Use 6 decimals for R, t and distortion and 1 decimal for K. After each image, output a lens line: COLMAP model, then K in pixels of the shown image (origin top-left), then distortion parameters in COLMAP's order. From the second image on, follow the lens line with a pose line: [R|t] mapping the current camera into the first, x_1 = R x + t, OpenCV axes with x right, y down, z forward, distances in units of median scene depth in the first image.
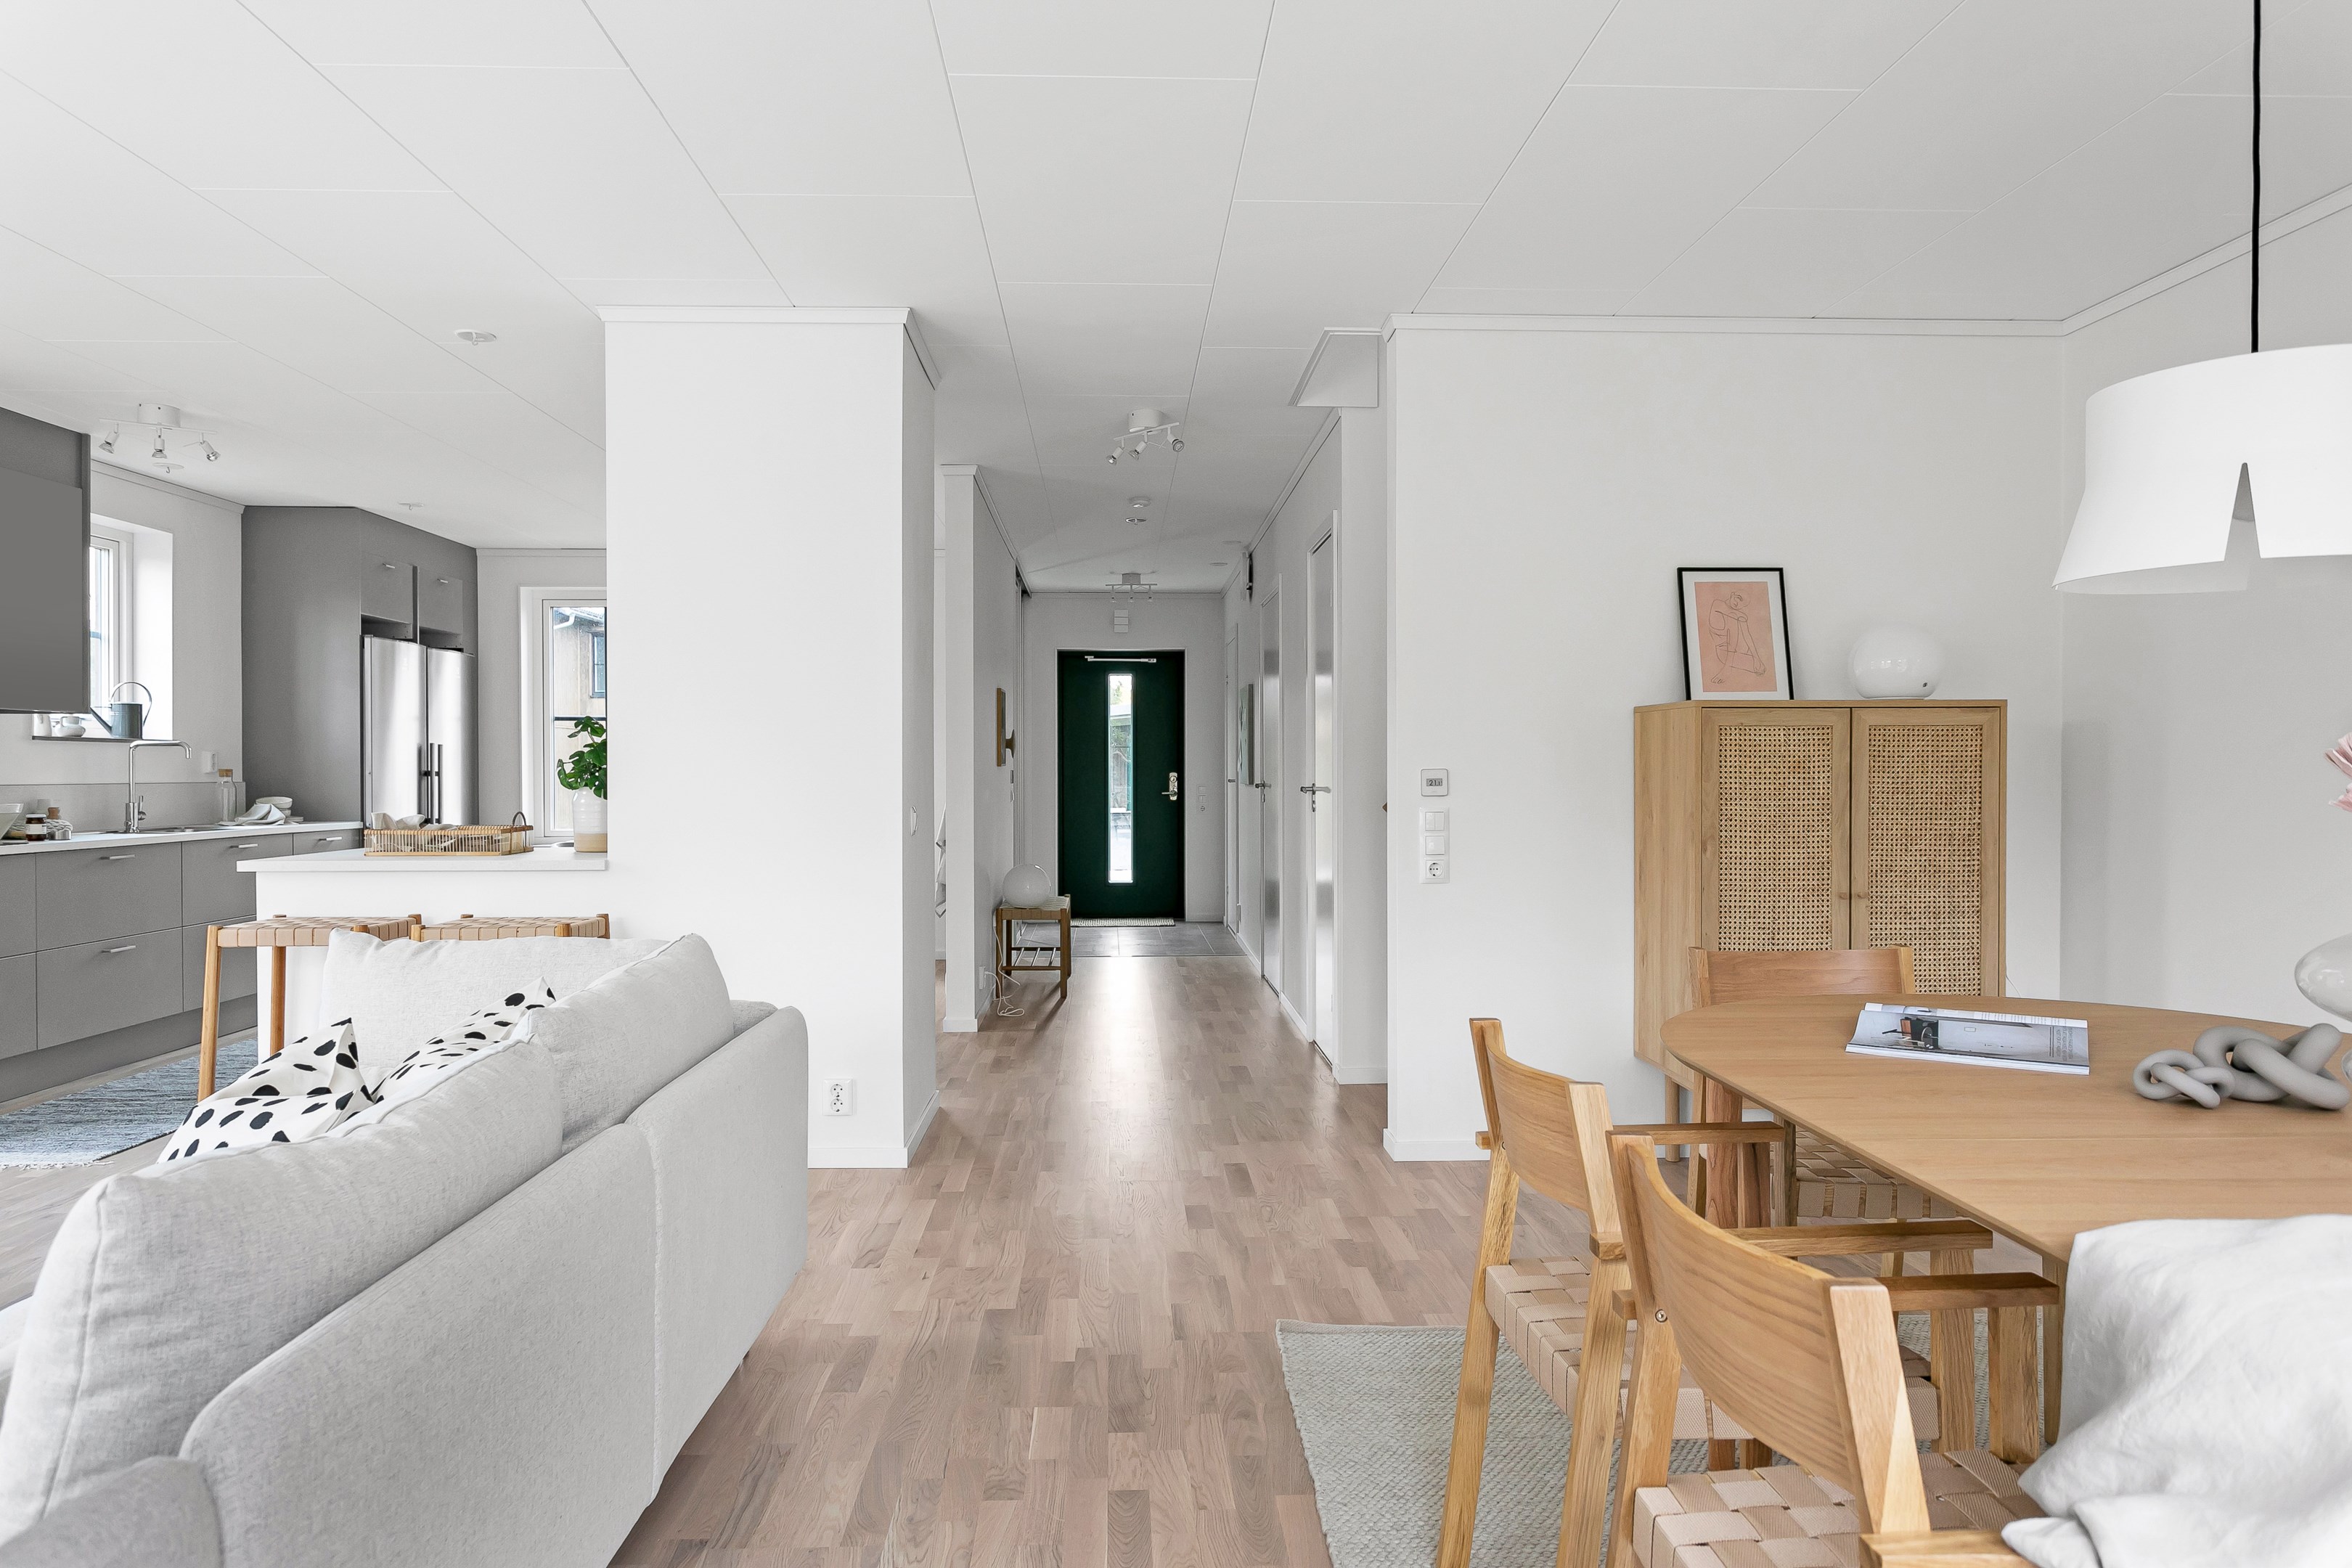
lens RADIAL K [[1446.1, 0, 1181.9], [0, 1446.1, 769.9], [0, 0, 1]] dist [-0.003194, 0.002693]
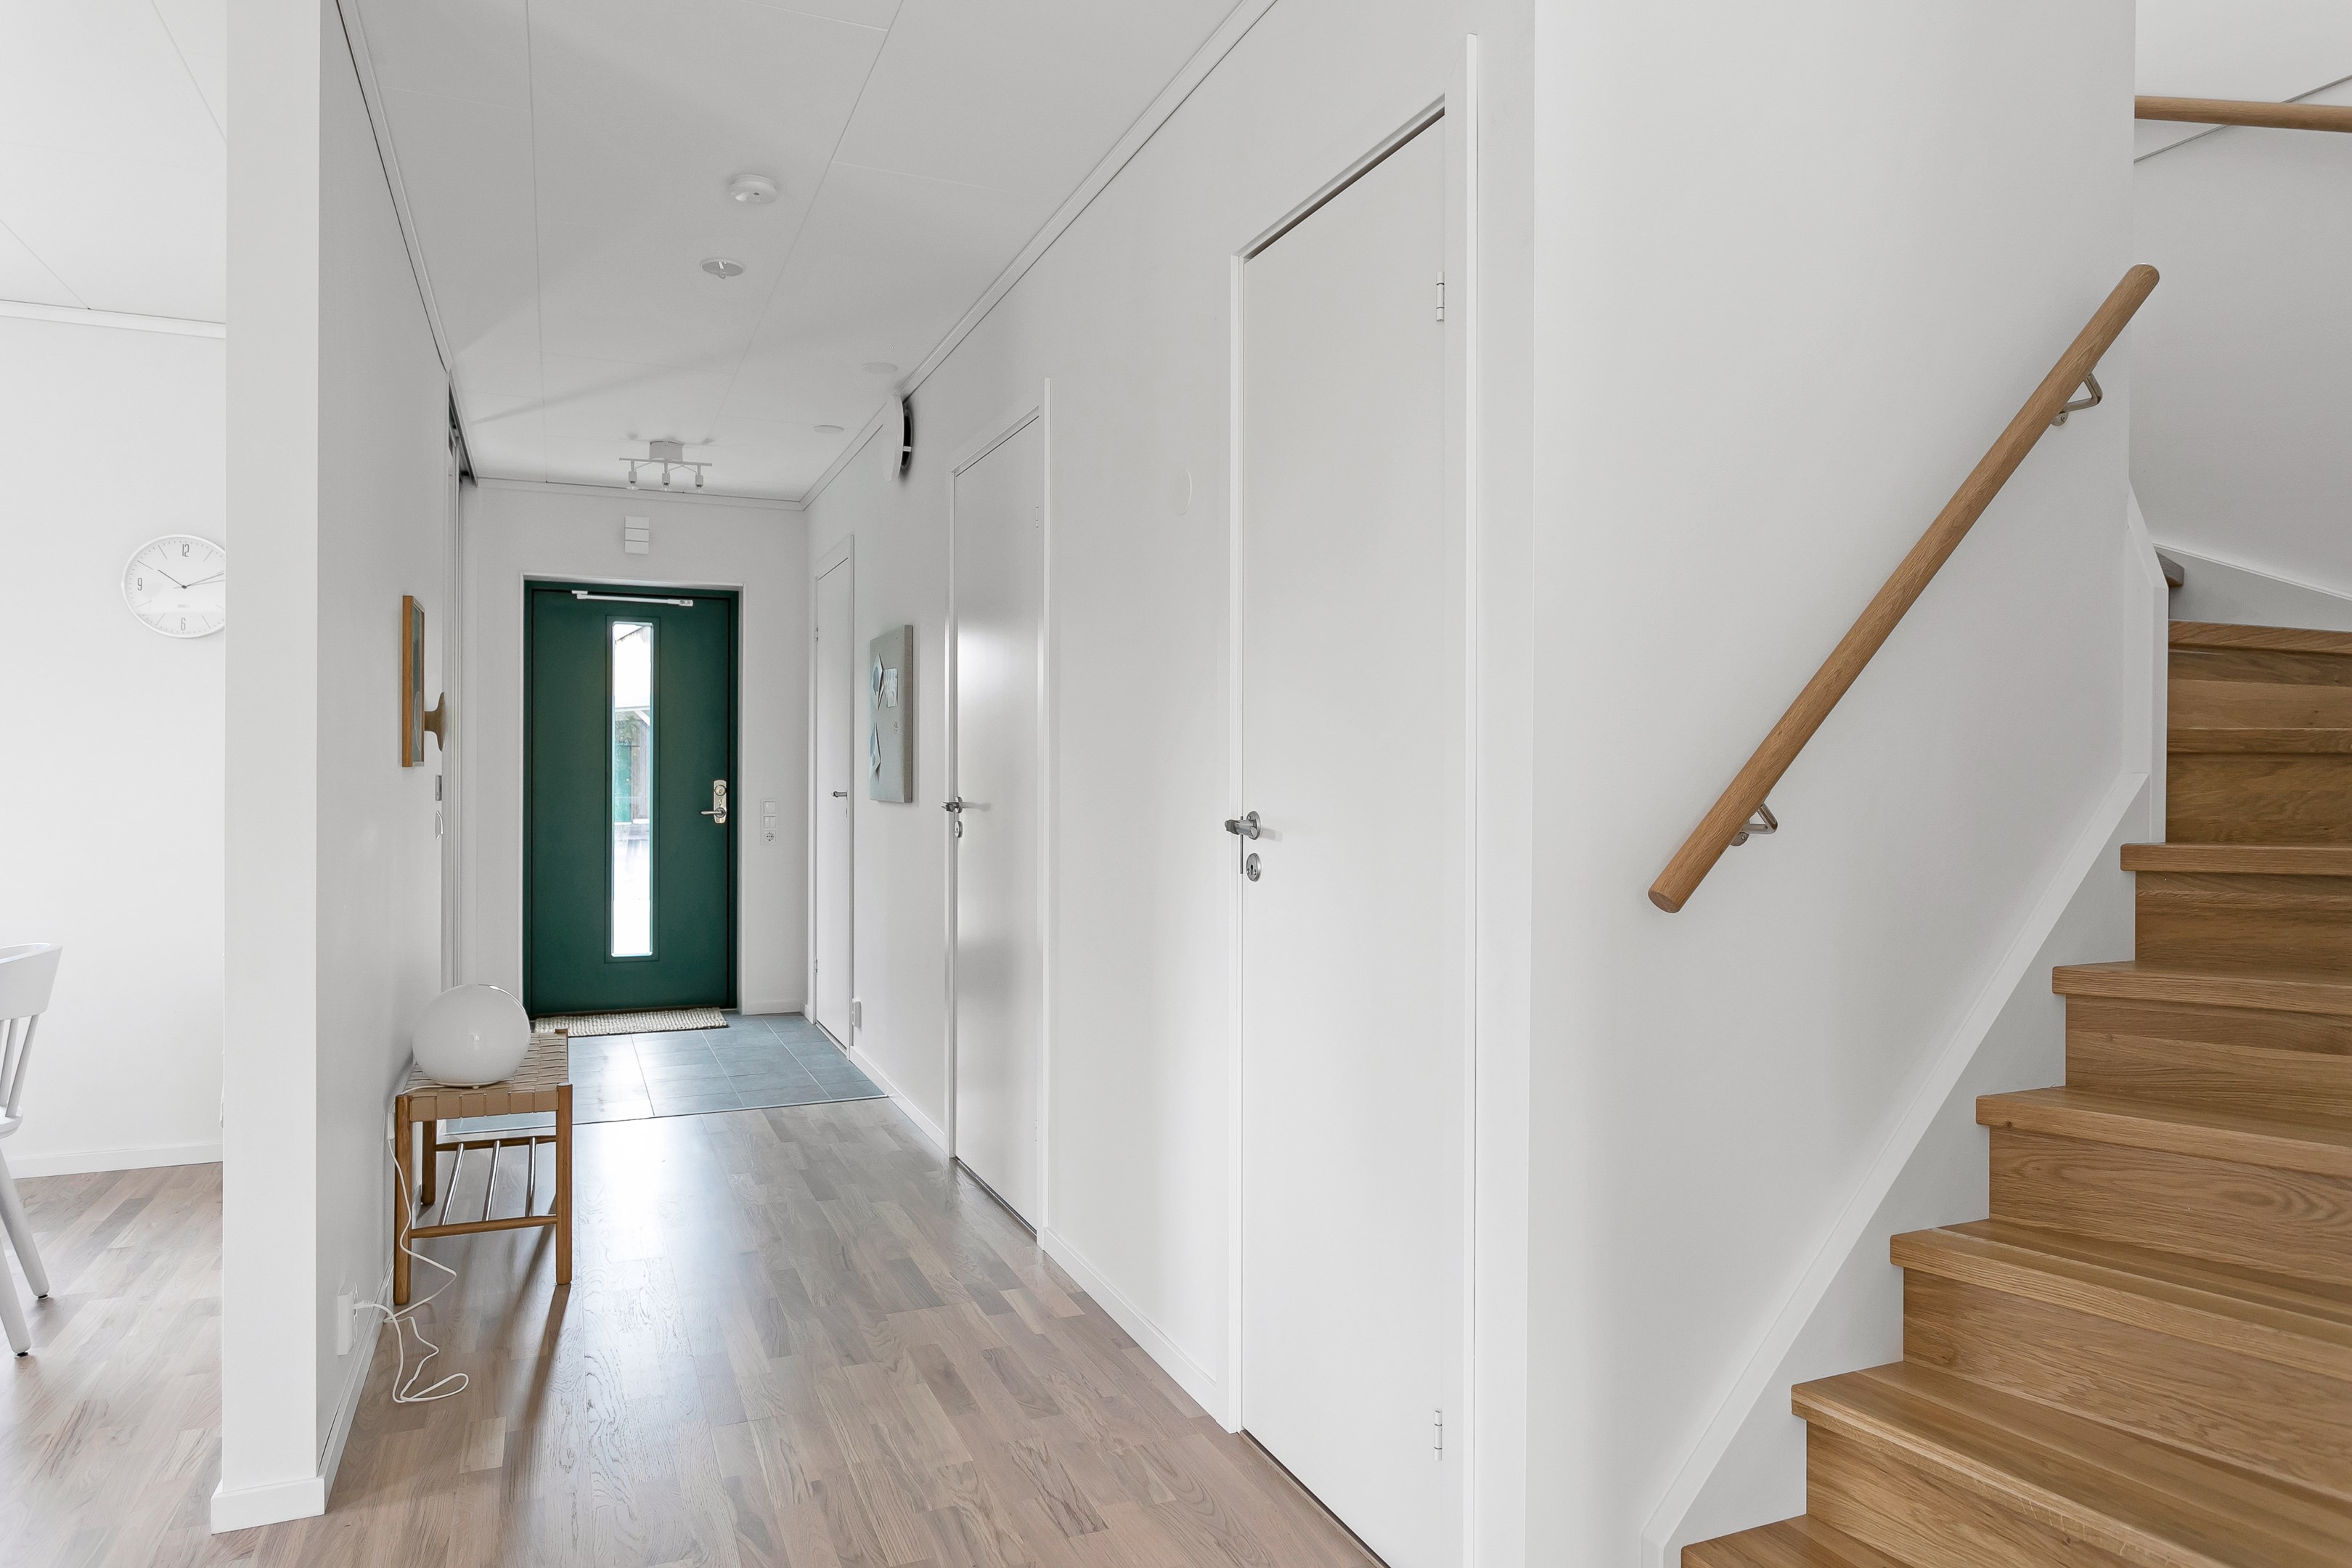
lens RADIAL K [[1419.0, 0, 1164.0], [0, 1419.0, 779.2], [0, 0, 1]] dist [-0.013685, 0.000154]
pose [[0.937597, 0.004722, 0.347692, -0.051186], [-0.005223, 0.999986, 0.000505, -0.000169], [-0.347685, -0.002290, 0.937609, 0.444863]]
